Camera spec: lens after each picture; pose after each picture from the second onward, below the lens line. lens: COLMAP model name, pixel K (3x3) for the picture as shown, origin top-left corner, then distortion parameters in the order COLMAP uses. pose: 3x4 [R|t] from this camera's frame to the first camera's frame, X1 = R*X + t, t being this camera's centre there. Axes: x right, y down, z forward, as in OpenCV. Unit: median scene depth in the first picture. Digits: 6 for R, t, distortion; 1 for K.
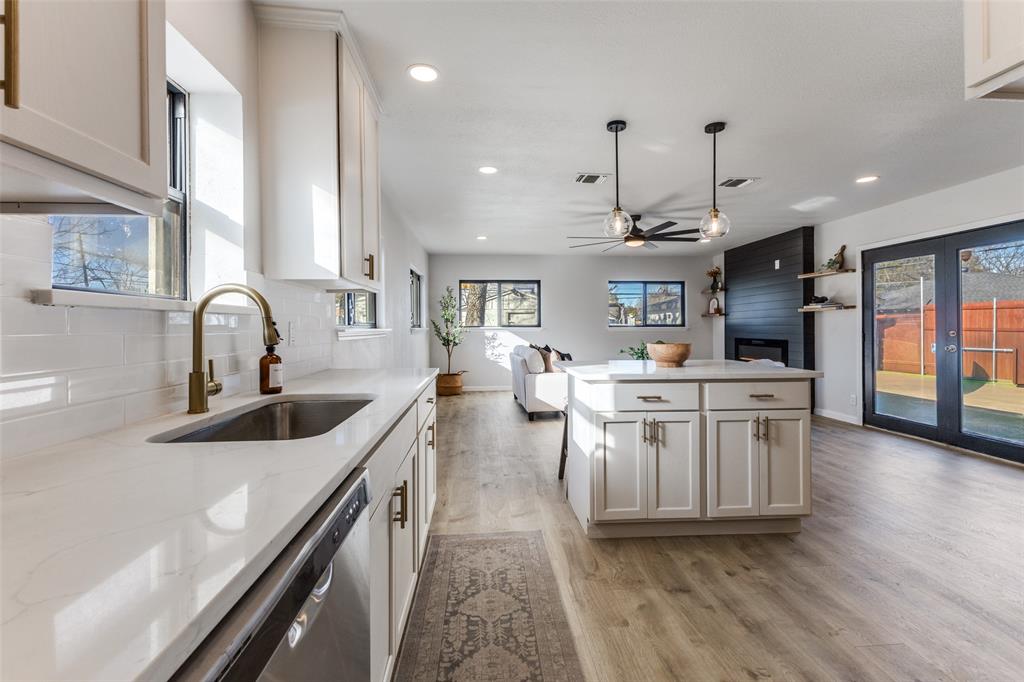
lens RADIAL K [[442.4, 0, 512.6], [0, 442.4, 331.8], [0, 0, 1]] dist [0.006332, -0.000255]
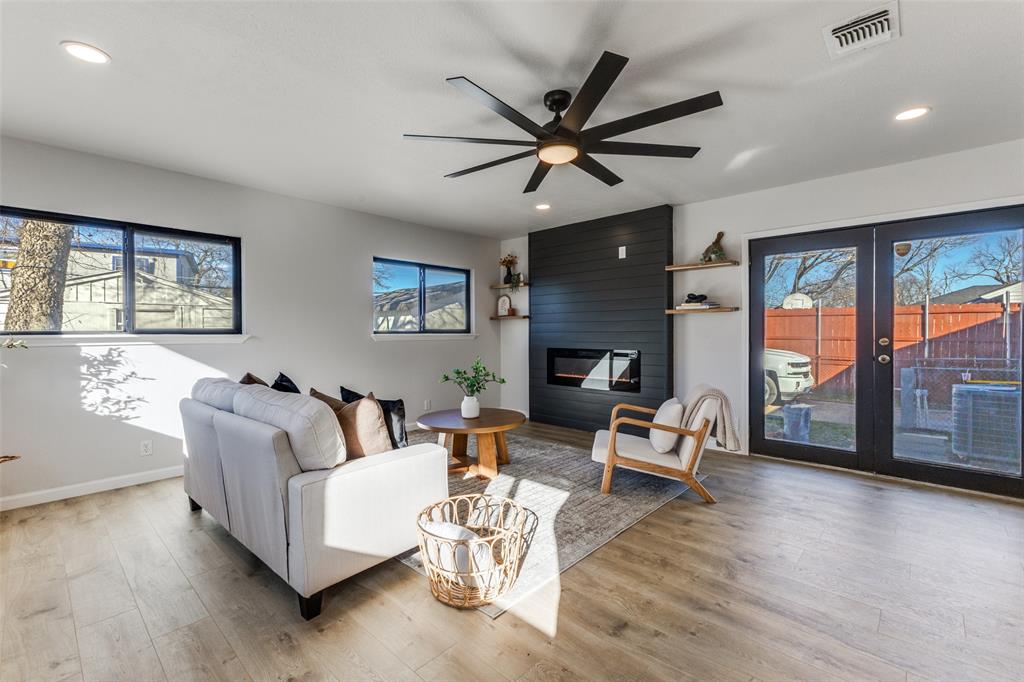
lens RADIAL K [[442.4, 0, 512.6], [0, 442.4, 331.8], [0, 0, 1]] dist [0.006332, -0.000255]
pose [[0.733795, 0.001517, 0.679370, -0.071312], [0.008493, 0.999899, -0.011405, -0.007696], [-0.679318, 0.014139, 0.733708, 0.635671]]
